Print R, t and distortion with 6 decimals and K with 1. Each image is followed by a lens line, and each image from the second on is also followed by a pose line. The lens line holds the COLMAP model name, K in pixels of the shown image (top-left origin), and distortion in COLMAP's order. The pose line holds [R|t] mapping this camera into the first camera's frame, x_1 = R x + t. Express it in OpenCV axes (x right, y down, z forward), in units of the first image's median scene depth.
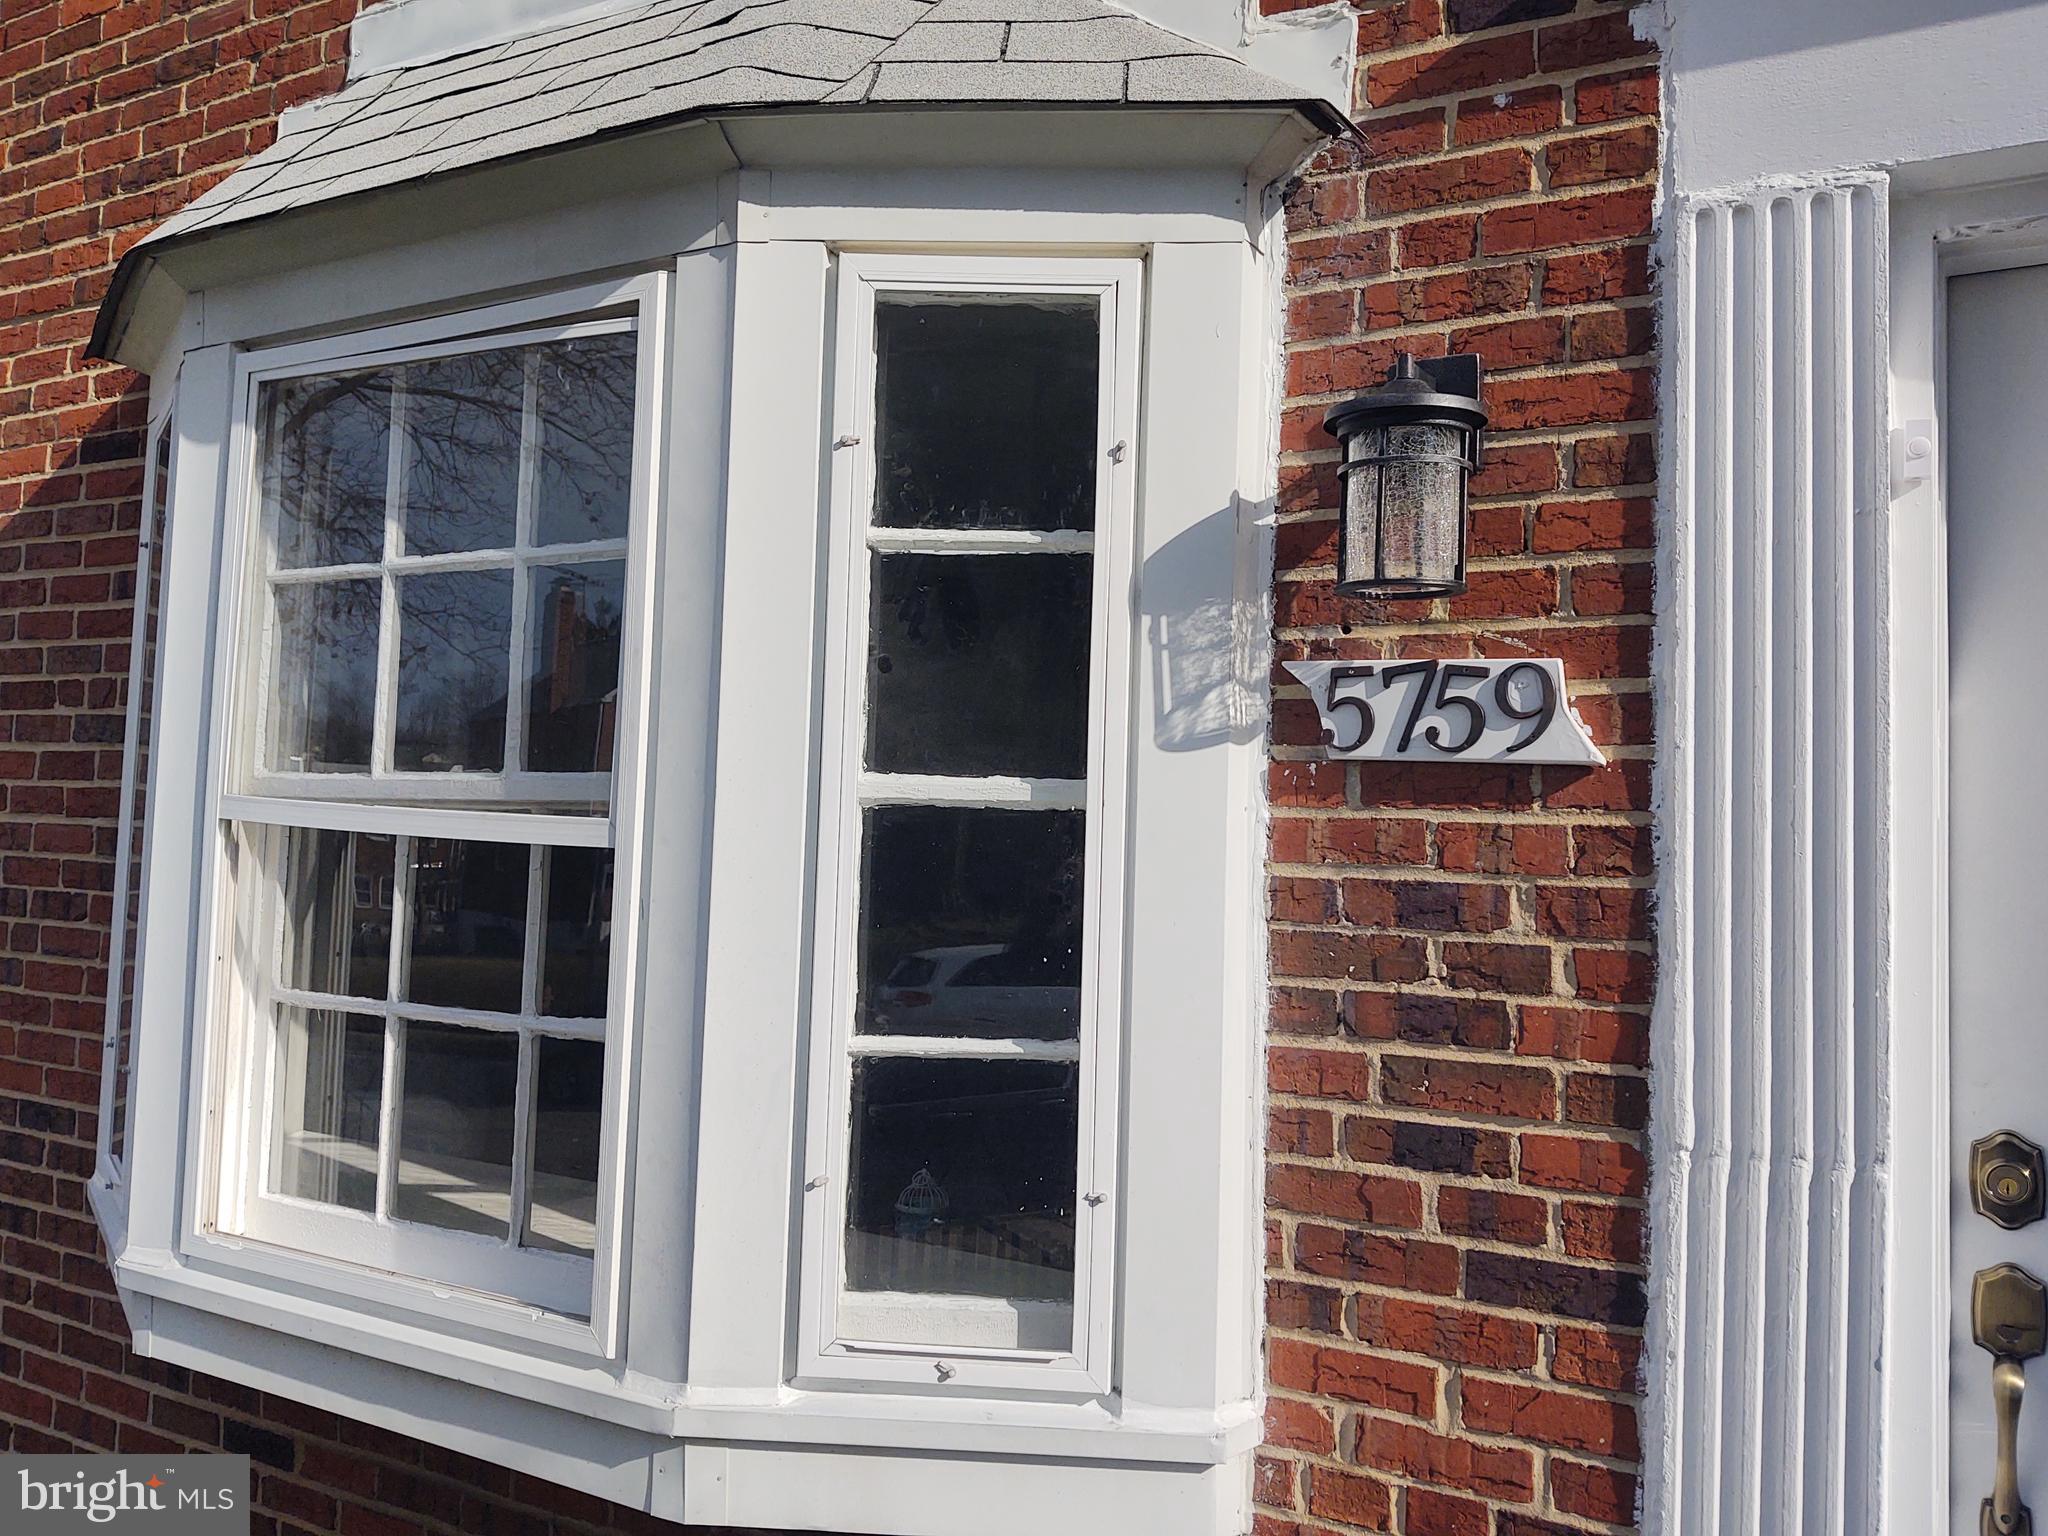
lens RADIAL K [[1658.1, 0, 1024.0], [0, 1658.1, 768.0], [0, 0, 1]] dist [0.002736, -0.000436]
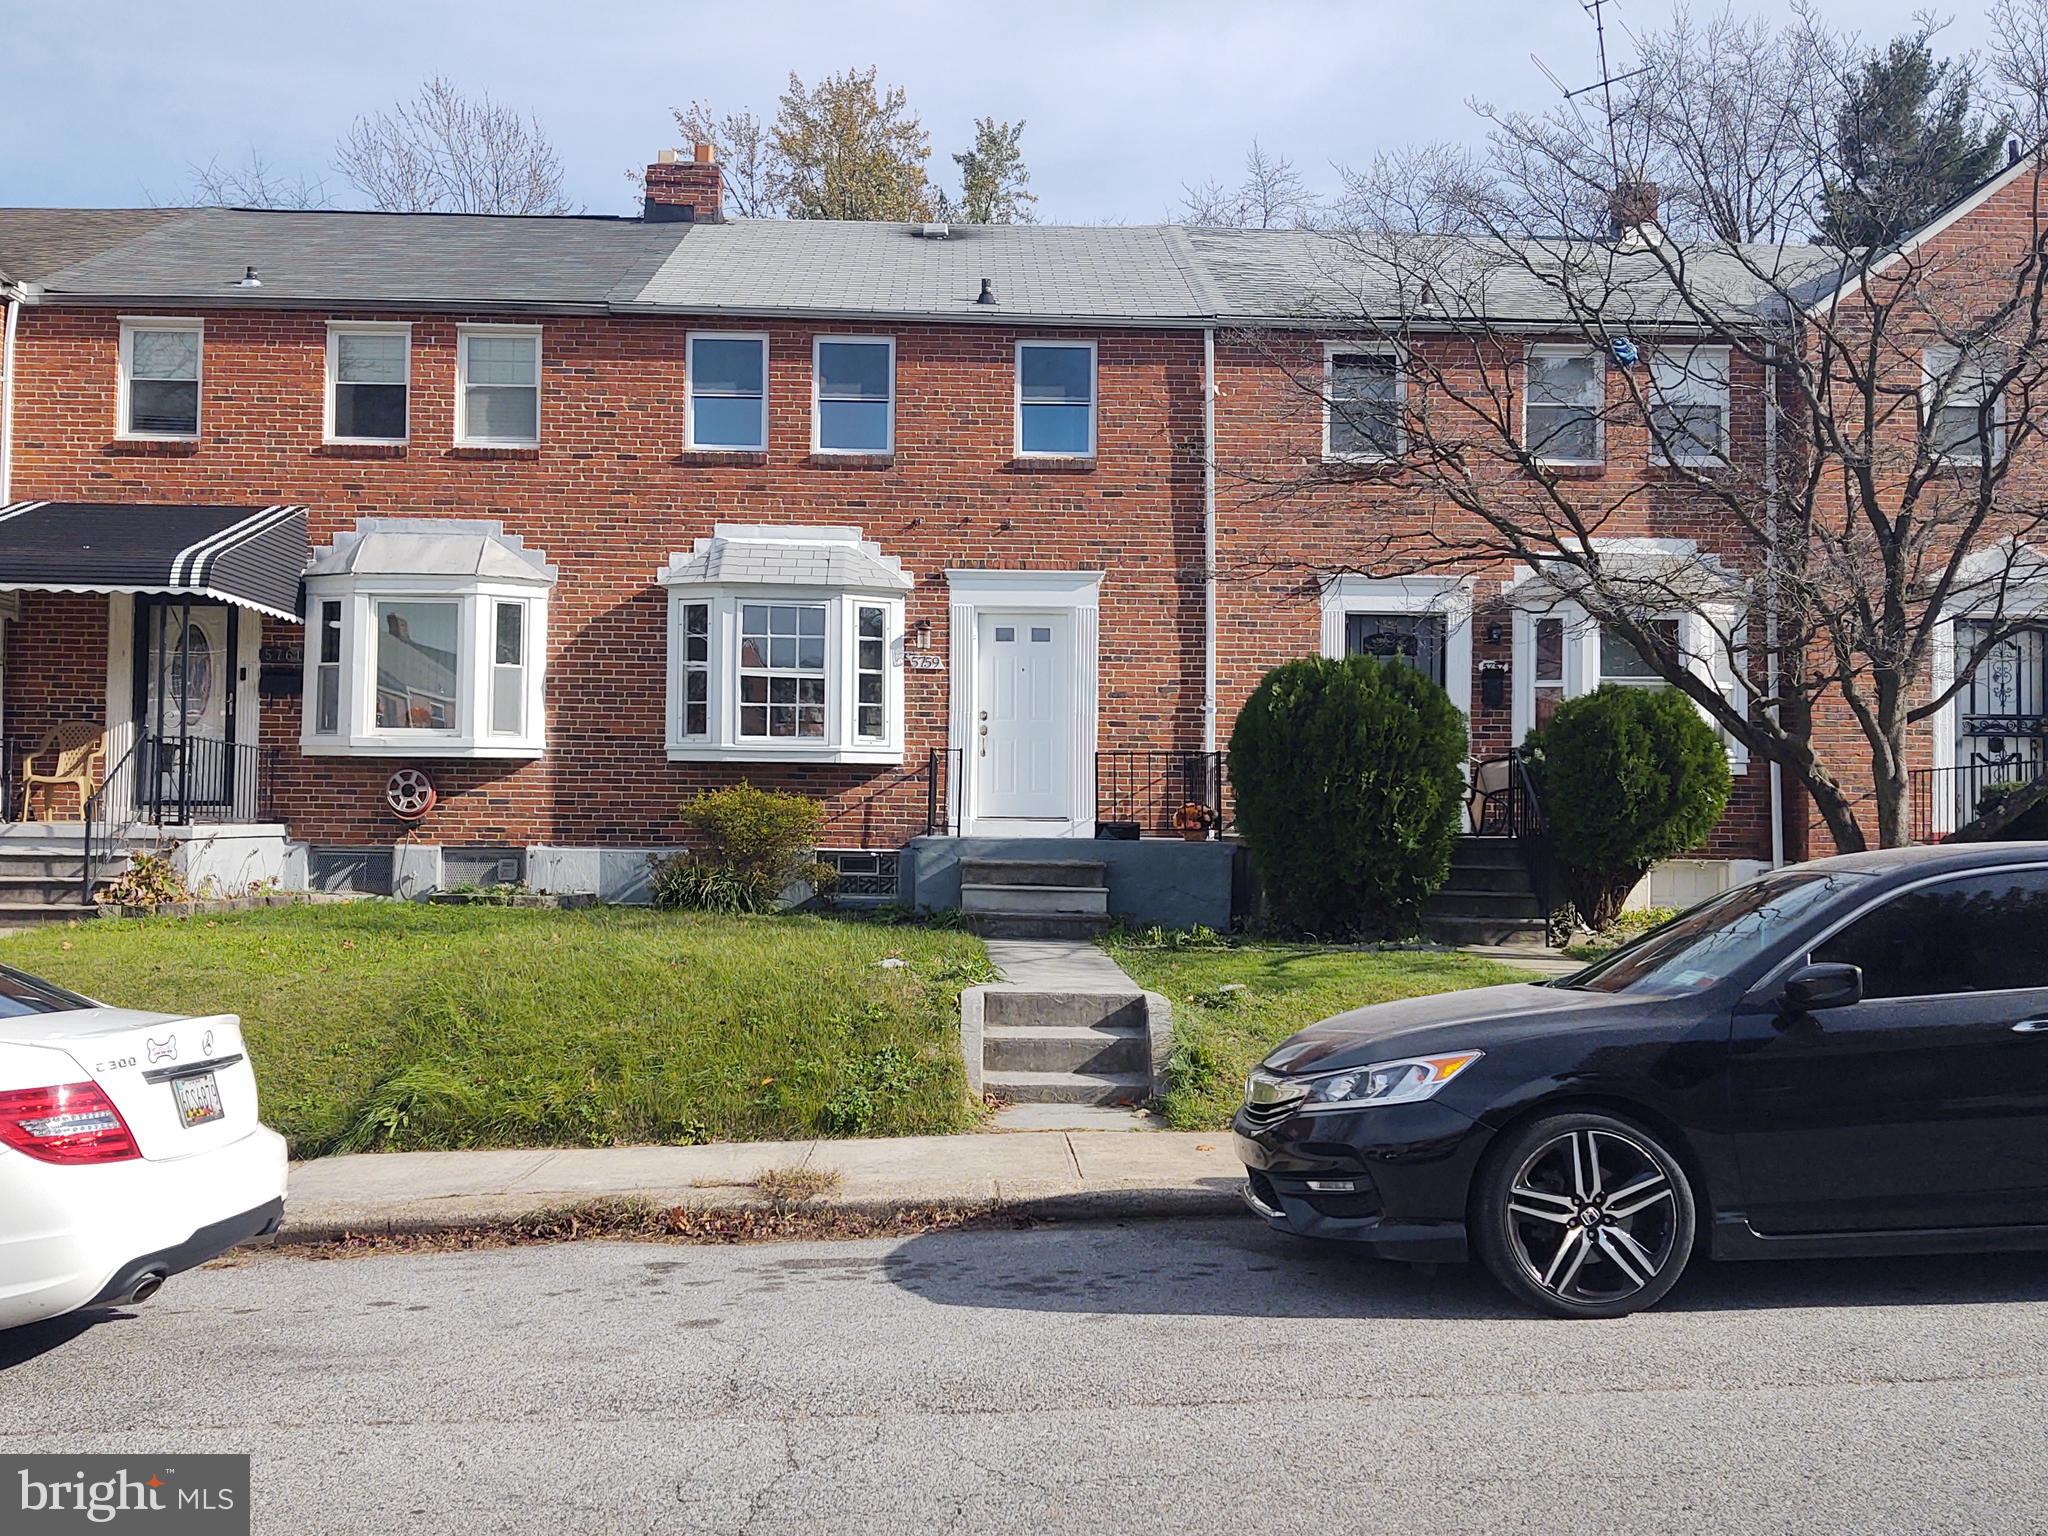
lens RADIAL K [[1658.1, 0, 1024.0], [0, 1658.1, 768.0], [0, 0, 1]] dist [0.002736, -0.000436]
pose [[0.837696, -0.012453, 0.545995, -3.764989], [-0.010386, 0.999196, 0.038723, 0.161130], [-0.546039, -0.038109, 0.836893, -6.064536]]
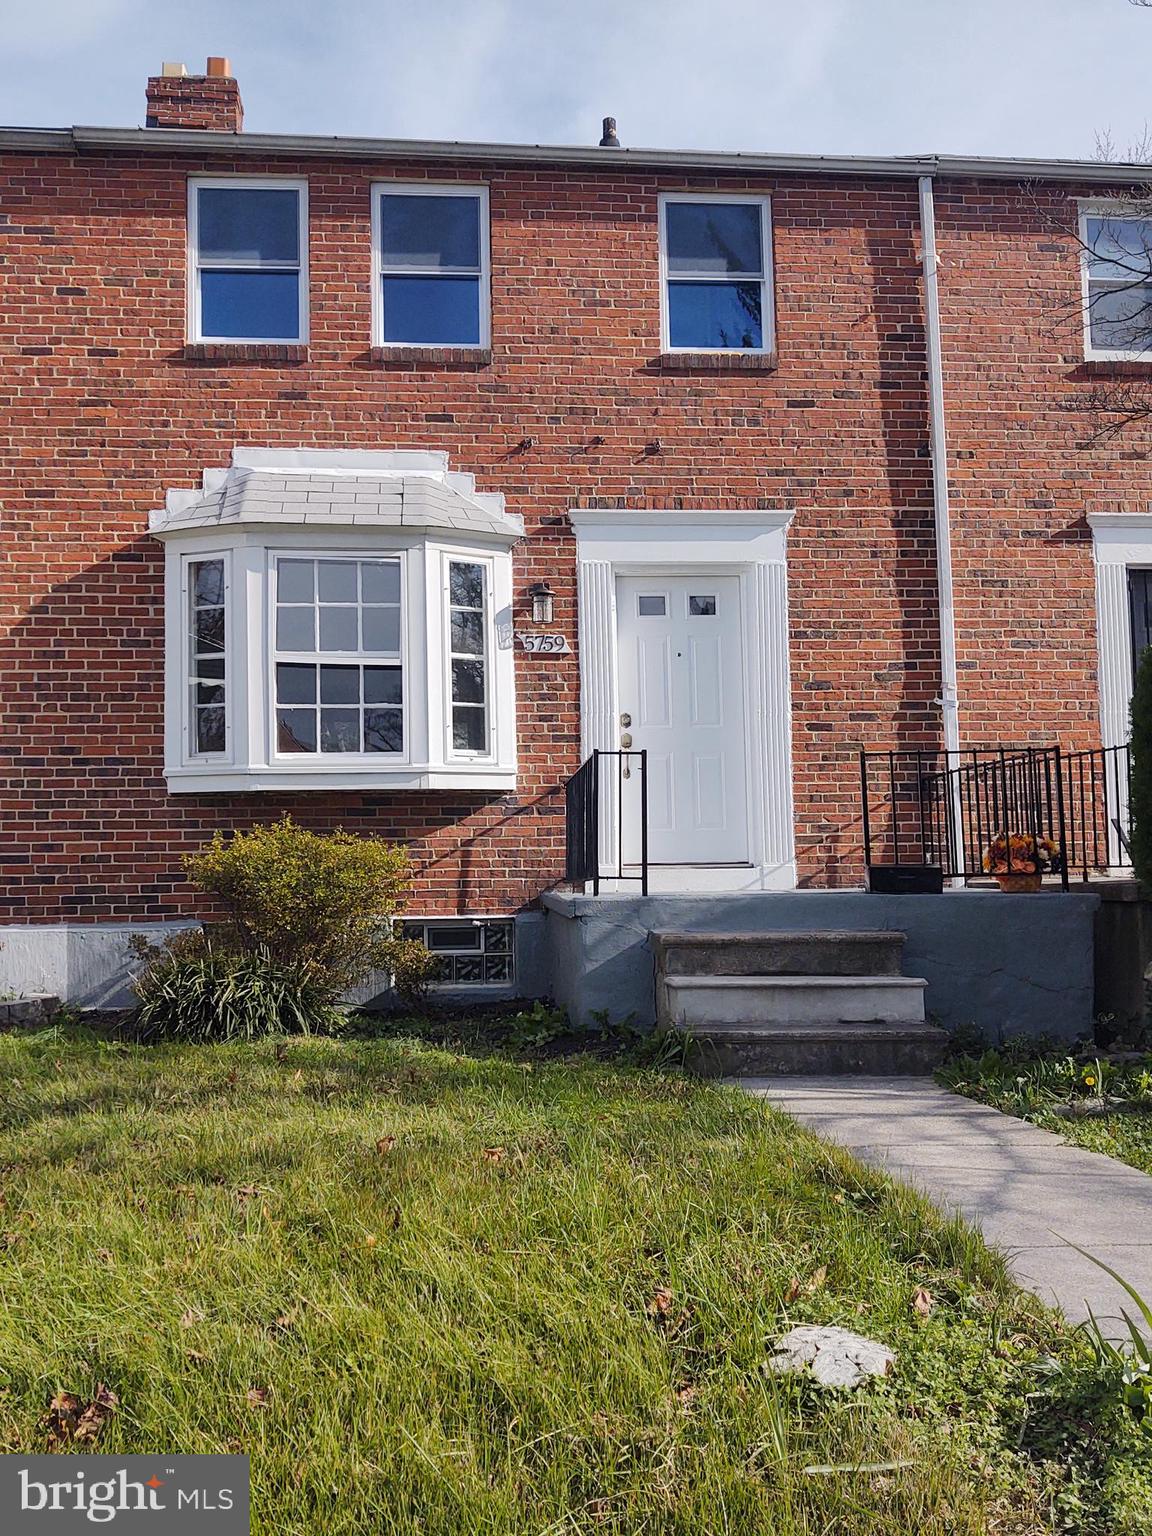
lens RADIAL K [[1359.9, 0, 573.8], [0, 1359.9, 786.2], [0, 0, 1]] dist [0.029672, -0.115357]
pose [[0.809235, -0.013316, 0.587334, -2.376745], [0.012462, 0.999907, 0.005500, 0.421656], [-0.587353, 0.002869, 0.809326, -2.803353]]
